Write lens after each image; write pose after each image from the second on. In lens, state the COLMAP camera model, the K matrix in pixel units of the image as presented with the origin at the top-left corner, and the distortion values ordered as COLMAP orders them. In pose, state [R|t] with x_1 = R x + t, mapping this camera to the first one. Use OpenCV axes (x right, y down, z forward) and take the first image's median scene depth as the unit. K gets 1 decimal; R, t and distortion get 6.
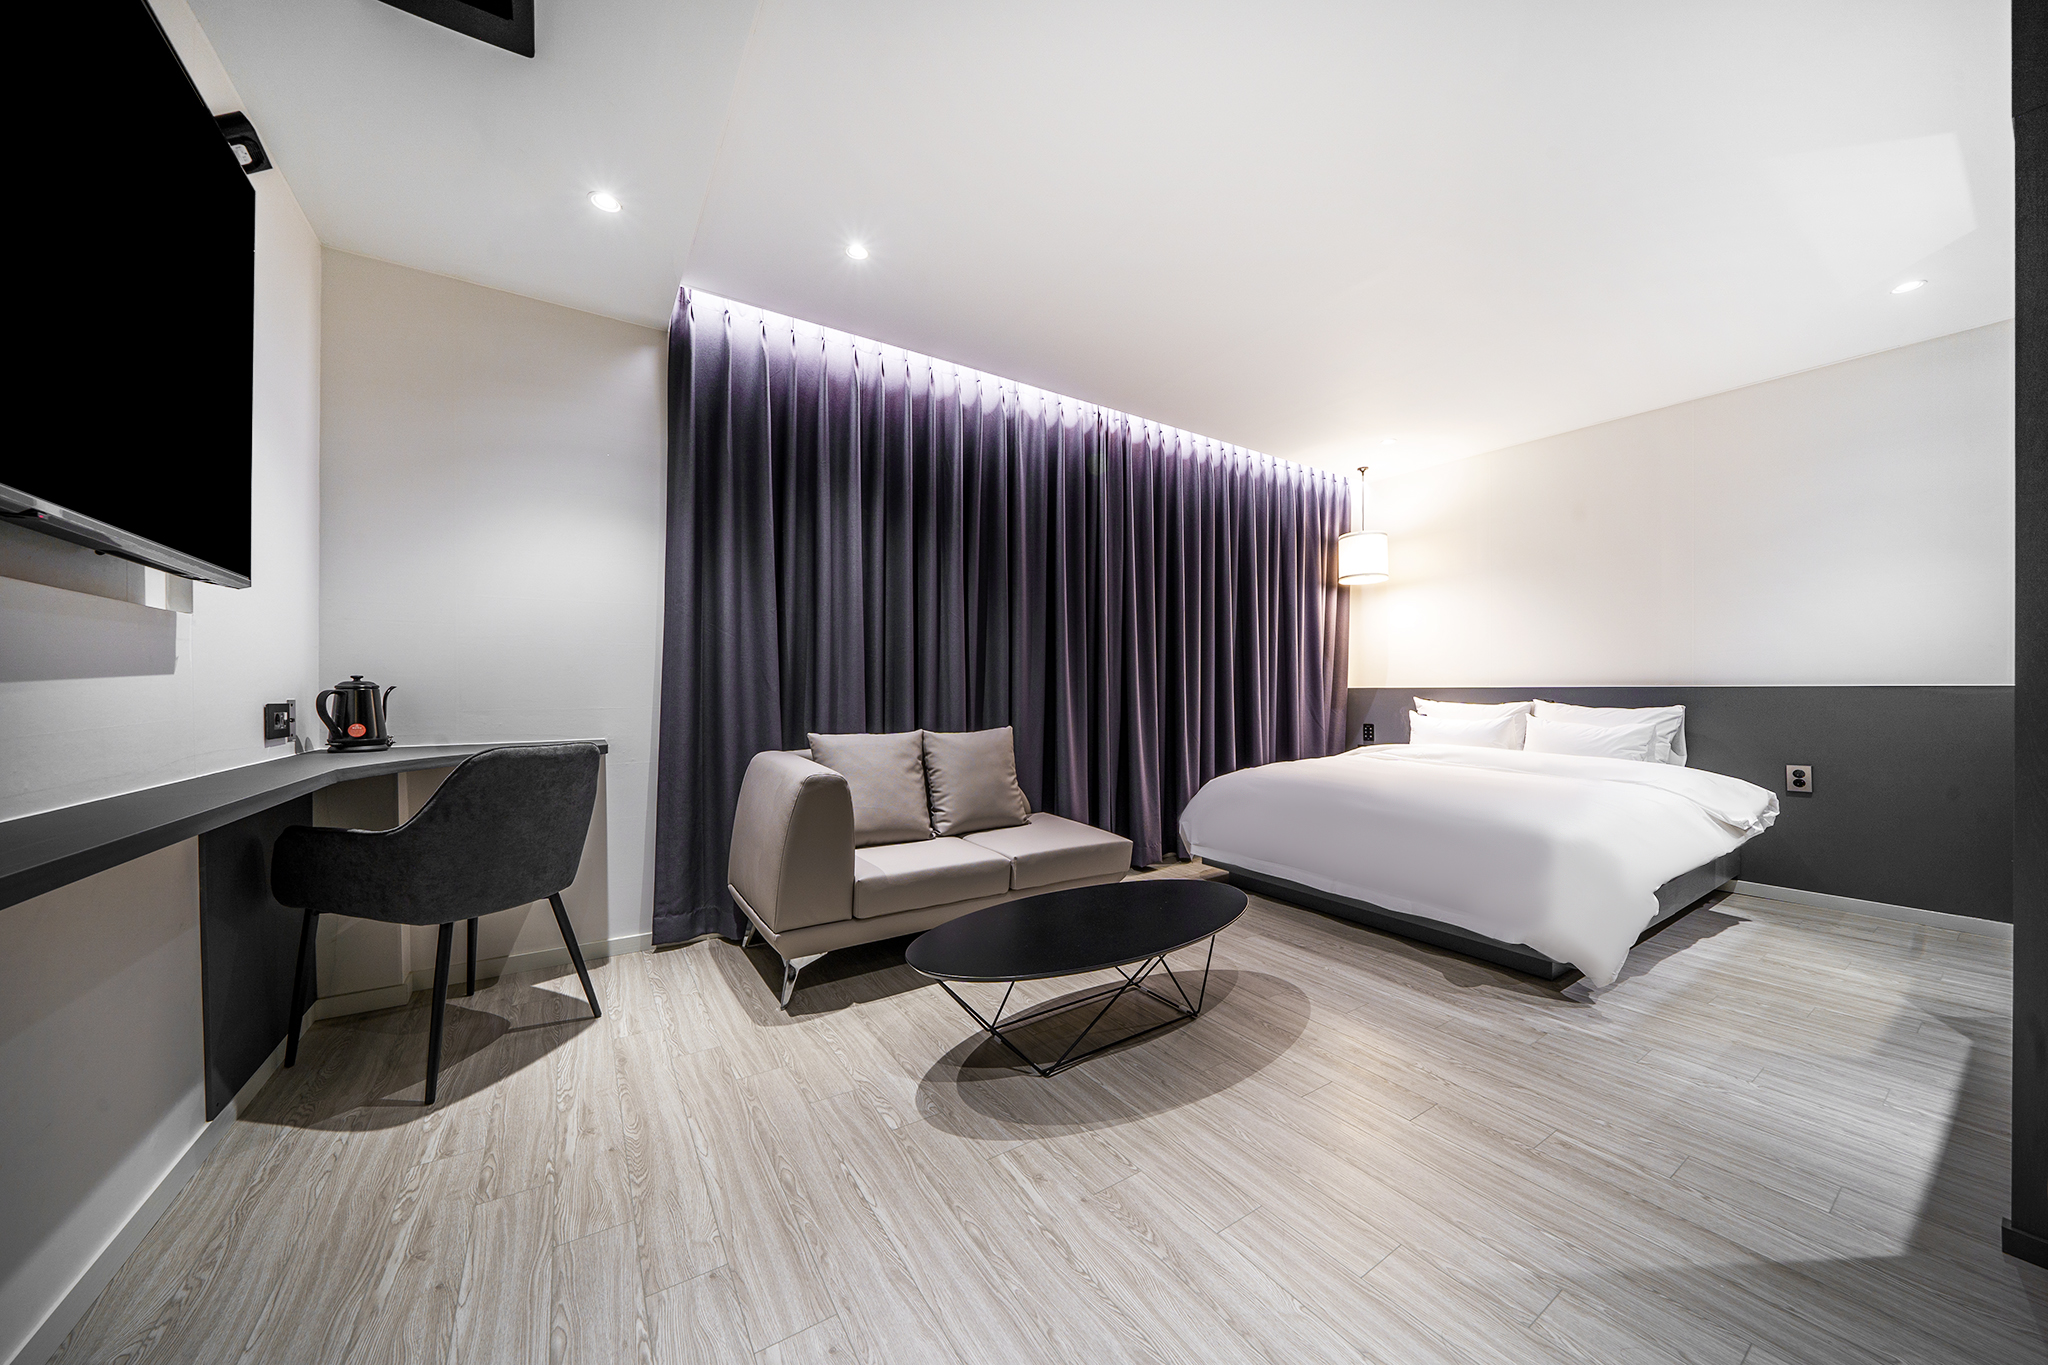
lens RADIAL K [[695.5, 0, 1021.7], [0, 695.5, 692.5], [0, 0, 1]] dist [-0.008332, -0.000012]
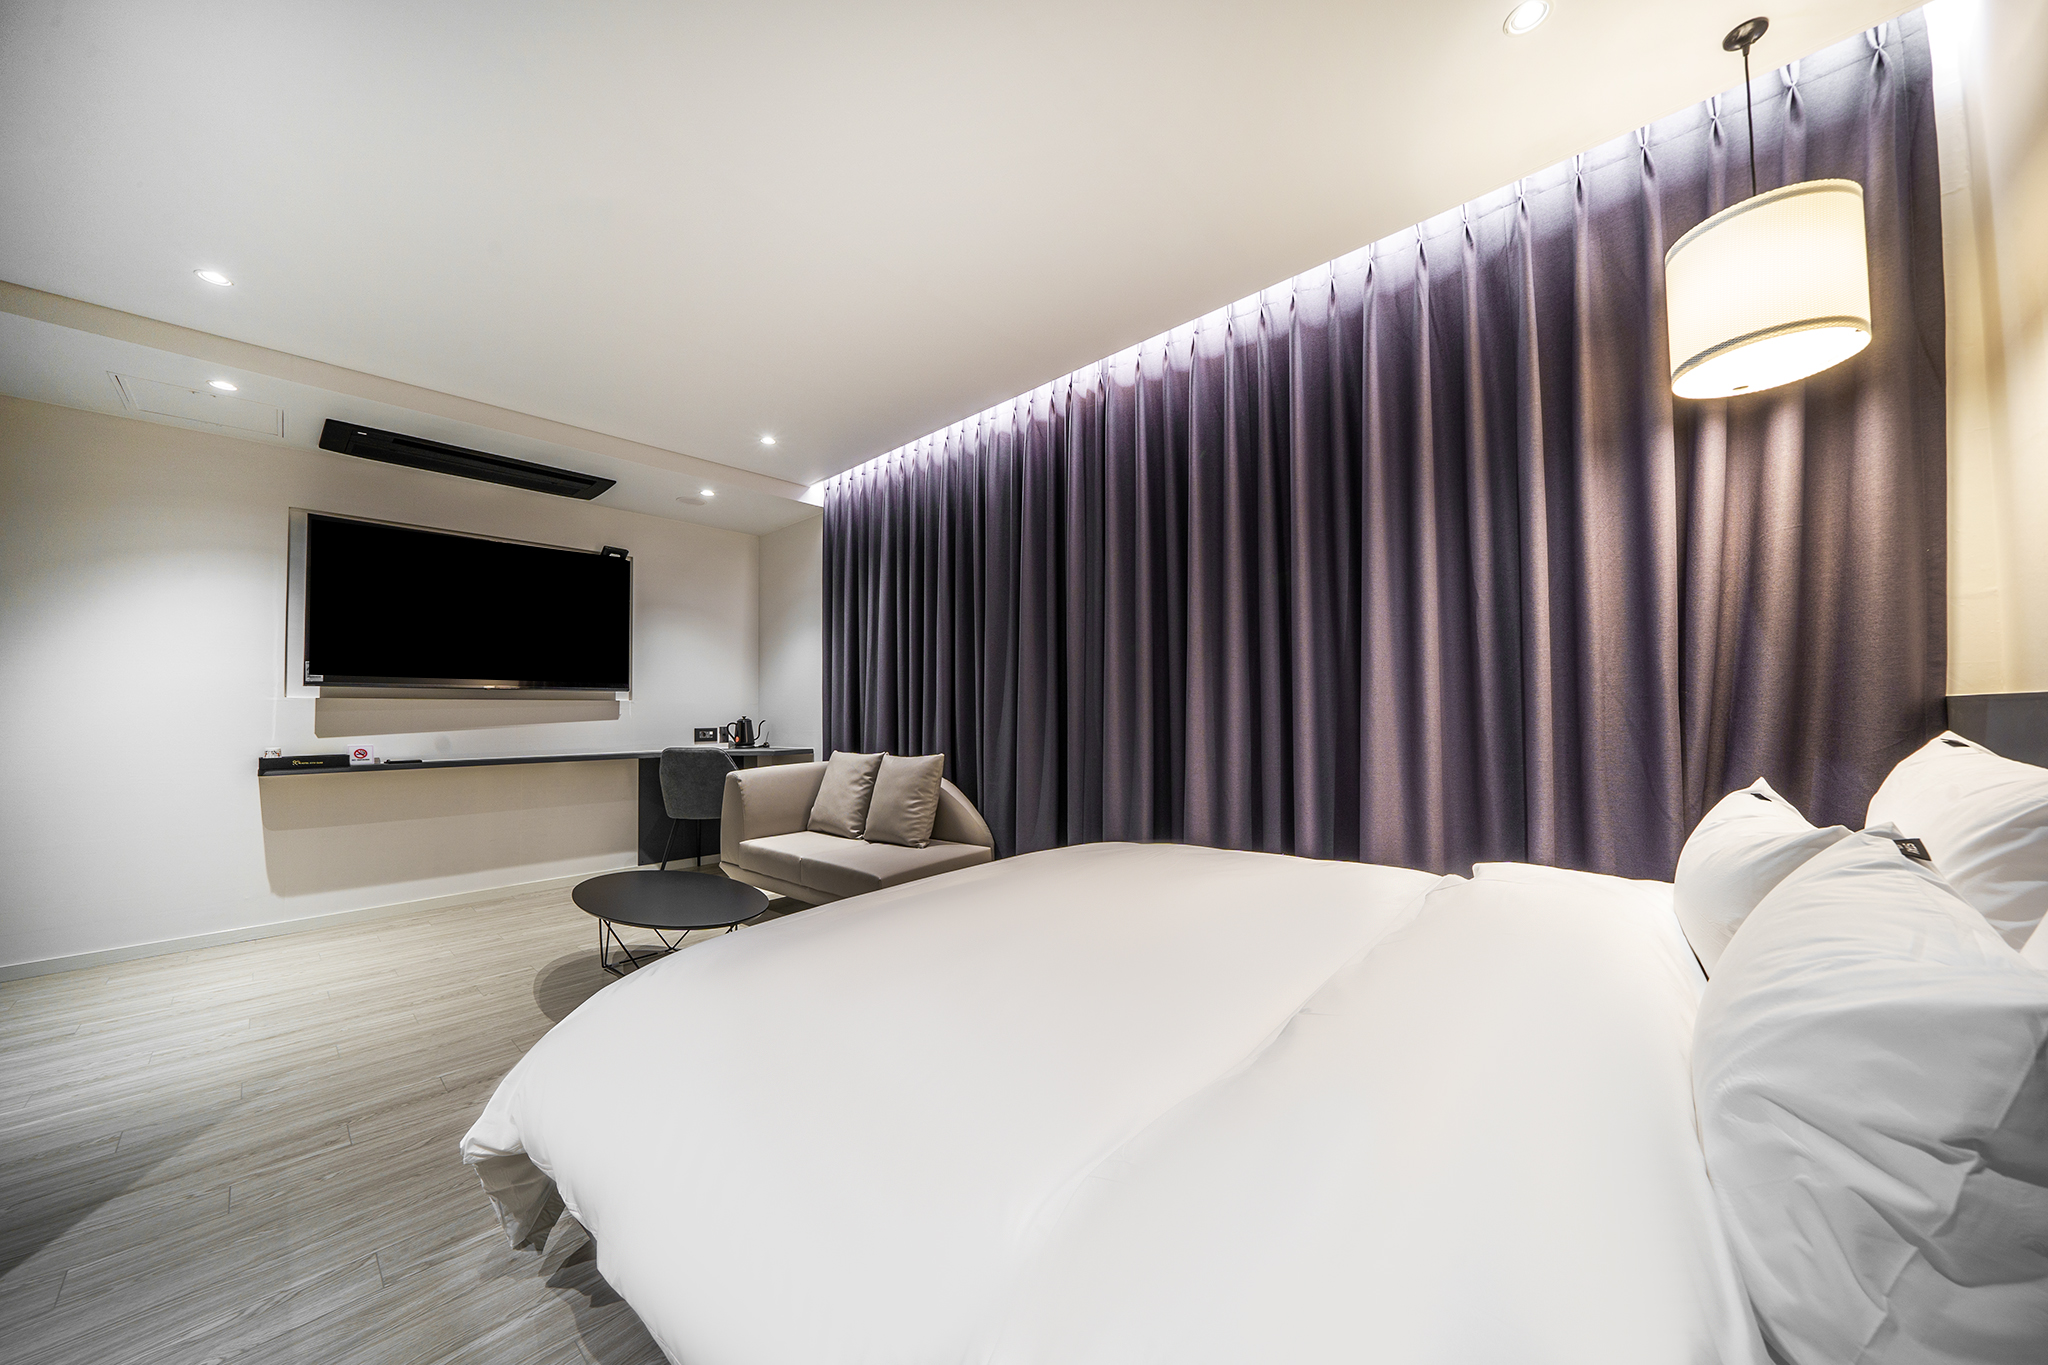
lens RADIAL K [[701.0, 0, 1019.2], [0, 701.0, 692.7], [0, 0, 1]] dist [-0.000790, -0.000209]
pose [[0.246830, -0.038589, -0.968290, 1.830063], [0.014187, 0.999244, -0.036206, -0.006579], [0.968955, -0.004800, 0.247191, 1.510175]]
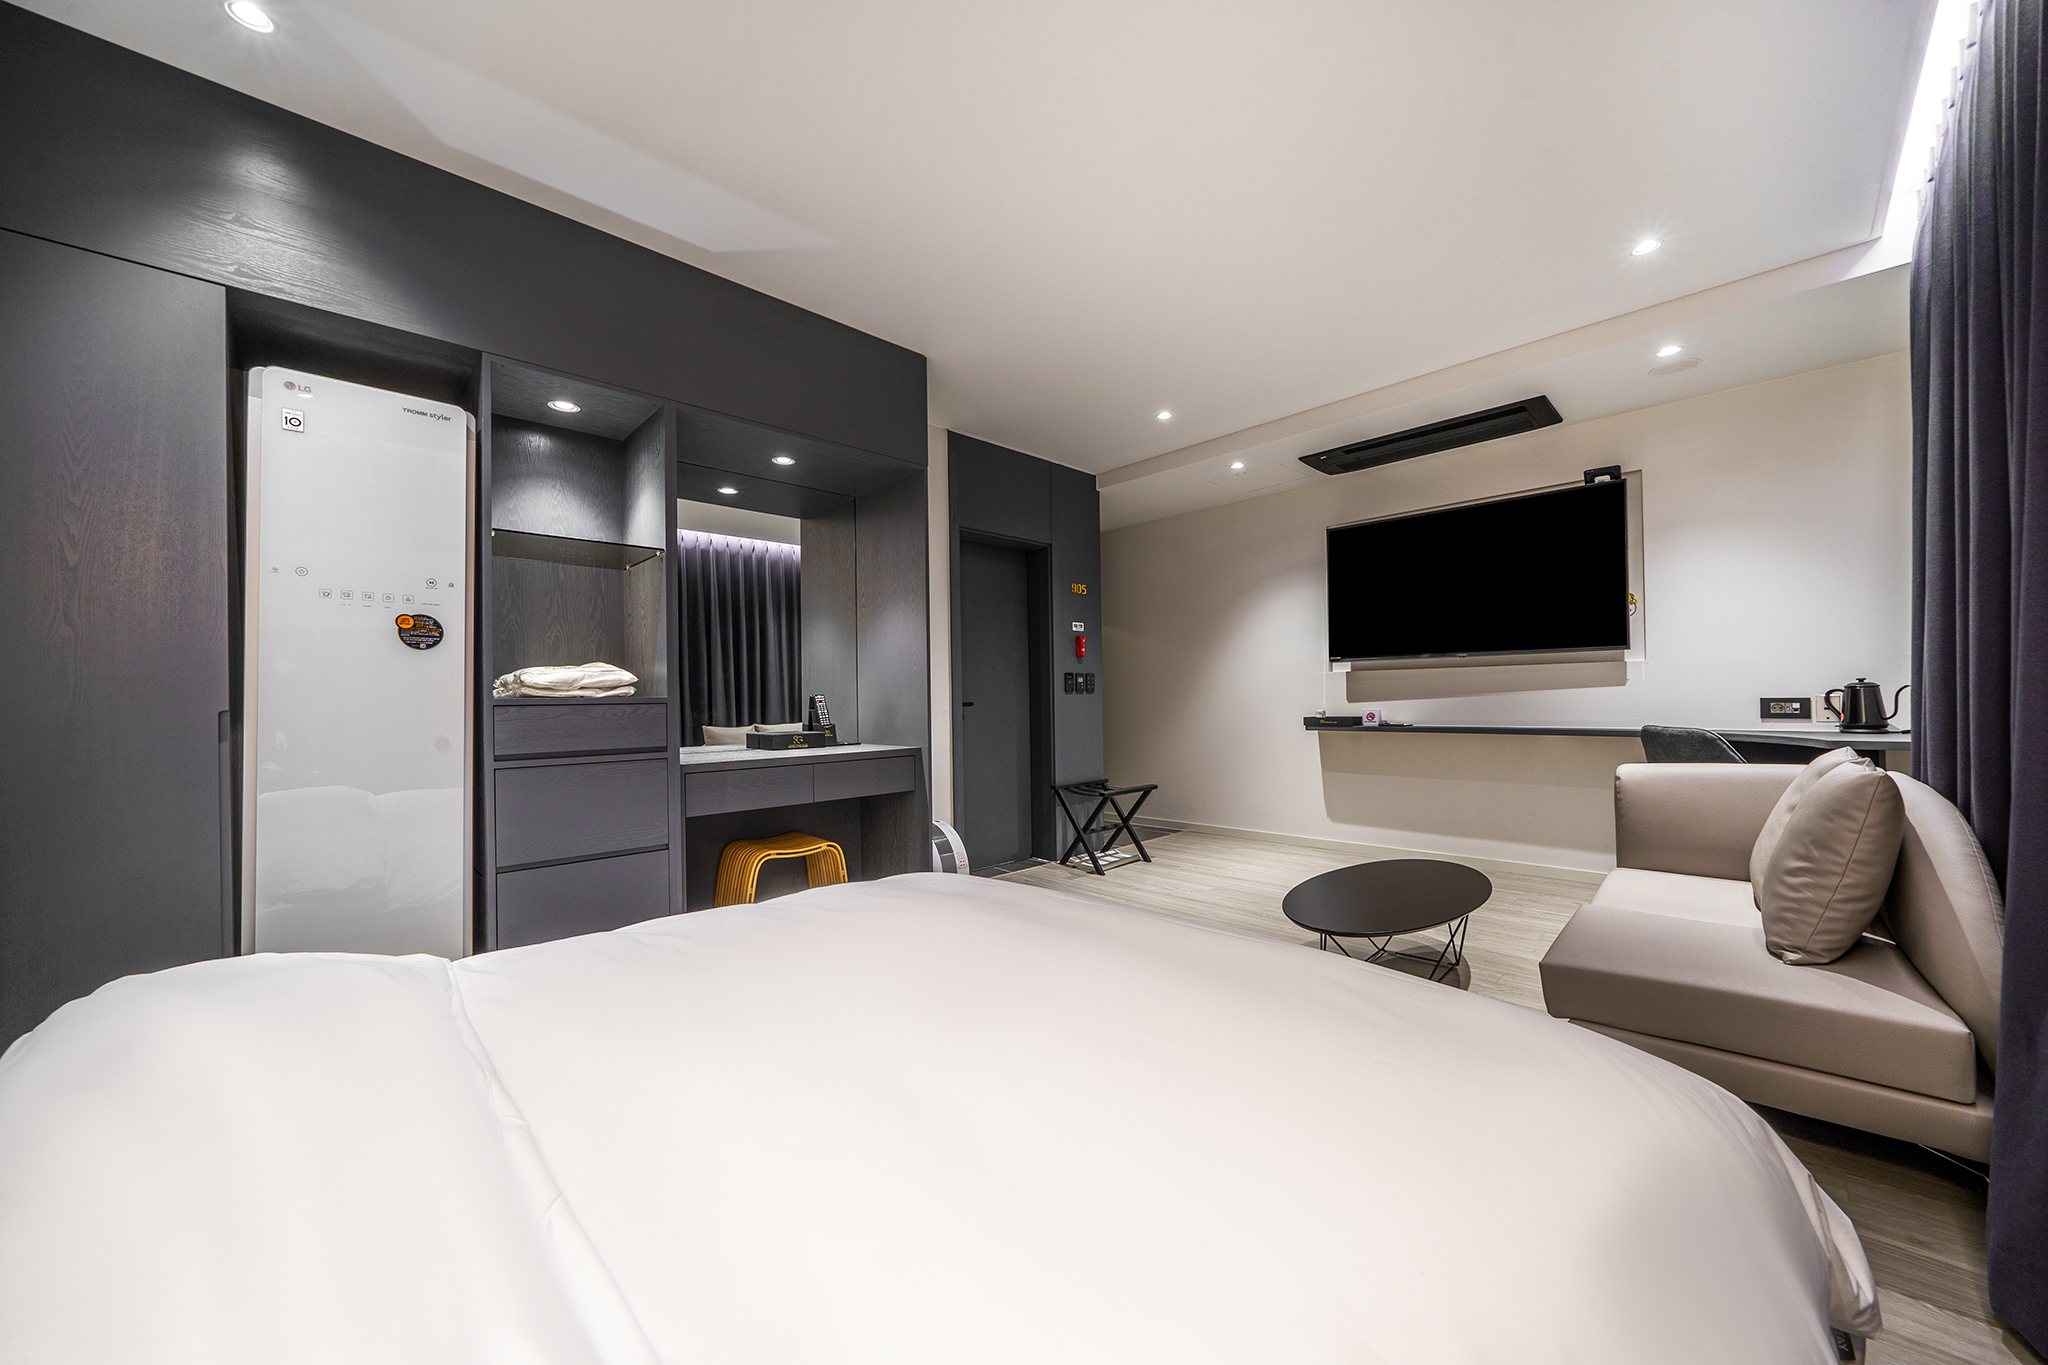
lens RADIAL K [[731.3, 0, 1029.9], [0, 731.3, 696.7], [0, 0, 1]] dist [-0.000672, -0.000024]
pose [[-0.979380, 0.015229, -0.201450, 1.090602], [0.015959, 0.999871, -0.002003, -0.013769], [0.201394, -0.005177, -0.979497, 2.394664]]
